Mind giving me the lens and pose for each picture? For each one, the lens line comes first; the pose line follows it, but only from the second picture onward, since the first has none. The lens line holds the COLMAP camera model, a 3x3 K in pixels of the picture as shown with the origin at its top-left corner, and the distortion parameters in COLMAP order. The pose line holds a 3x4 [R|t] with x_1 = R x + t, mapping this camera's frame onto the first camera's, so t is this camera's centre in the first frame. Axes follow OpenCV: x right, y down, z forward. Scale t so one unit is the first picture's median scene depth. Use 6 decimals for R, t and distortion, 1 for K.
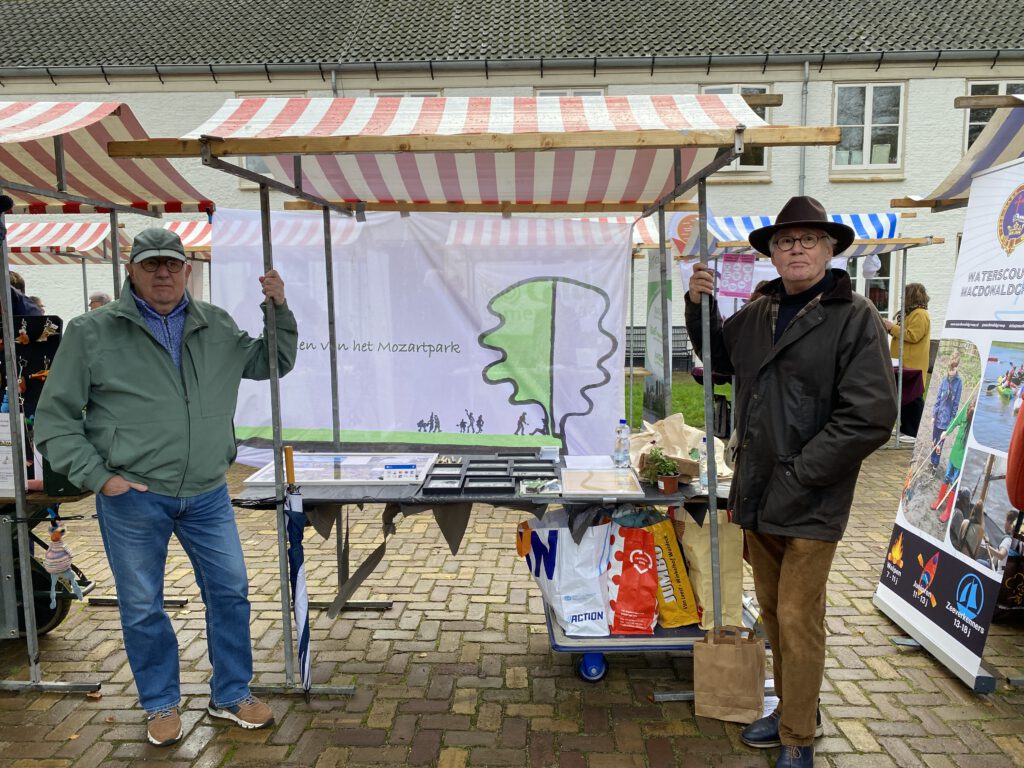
lens RADIAL K [[781.3, 0, 512.0], [0, 781.3, 384.0], [0, 0, 1]] dist [-0.084863, 0.002882]
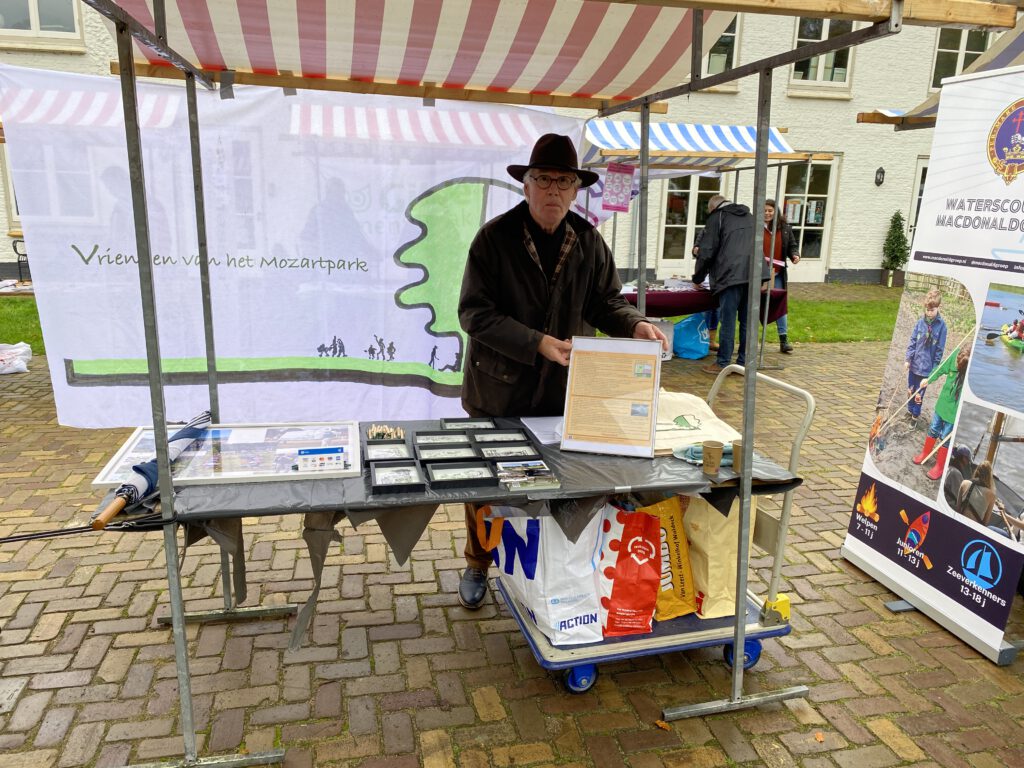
lens RADIAL K [[781.3, 0, 512.0], [0, 781.3, 384.0], [0, 0, 1]] dist [-0.084863, 0.002882]
pose [[0.956032, -0.034743, 0.291196, -0.198542], [-0.007663, 0.989659, 0.143238, -0.064322], [-0.293161, -0.139171, 0.945880, 0.277904]]
